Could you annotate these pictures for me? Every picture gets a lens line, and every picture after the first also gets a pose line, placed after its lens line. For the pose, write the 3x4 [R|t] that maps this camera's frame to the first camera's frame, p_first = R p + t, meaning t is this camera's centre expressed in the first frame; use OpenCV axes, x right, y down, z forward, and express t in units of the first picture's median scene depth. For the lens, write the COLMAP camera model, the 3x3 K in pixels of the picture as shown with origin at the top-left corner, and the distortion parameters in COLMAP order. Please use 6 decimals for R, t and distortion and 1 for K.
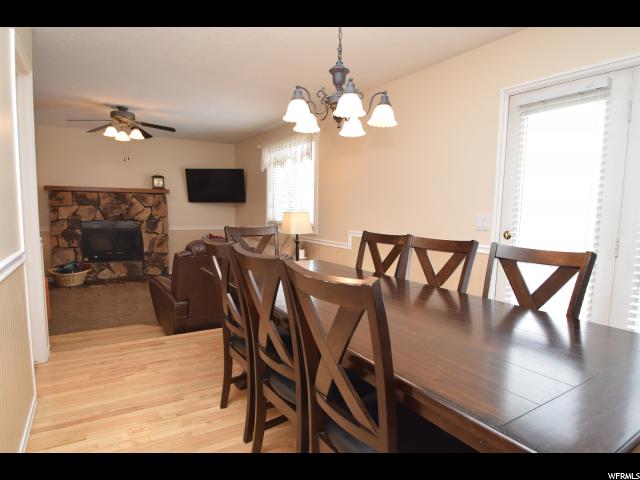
lens RADIAL K [[371.1, 0, 316.6], [0, 371.1, 251.7], [0, 0, 1]] dist [-0.008191, -0.009093]
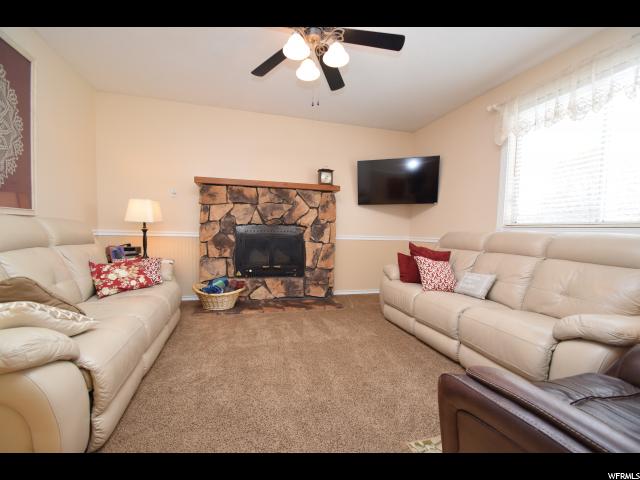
lens RADIAL K [[282.0, 0, 318.4], [0, 282.0, 252.5], [0, 0, 1]] dist [-0.000770, -0.000319]
pose [[0.963669, 0.023264, -0.266085, -0.297244], [-0.036284, 0.998367, -0.044120, -0.003480], [0.264624, 0.052172, 0.962939, 0.457738]]
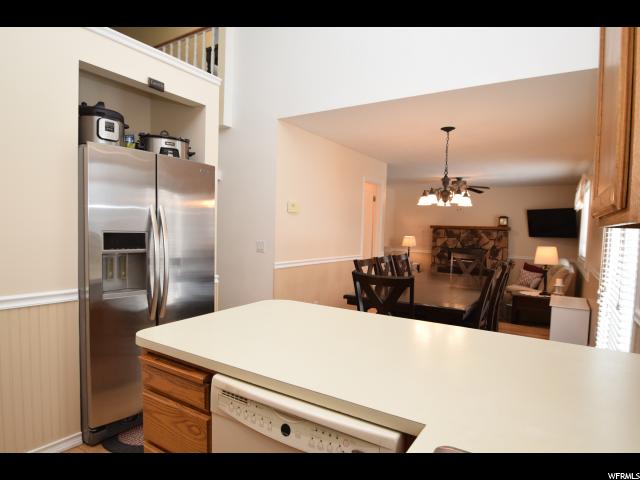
lens RADIAL K [[371.1, 0, 320.1], [0, 371.1, 243.6], [0, 0, 1]] dist [-0.008191, -0.009093]
pose [[0.429676, 0.035700, -0.902277, 0.505722], [-0.123925, 0.992095, -0.019761, -0.002937], [0.894439, 0.120305, 0.430704, -0.142320]]
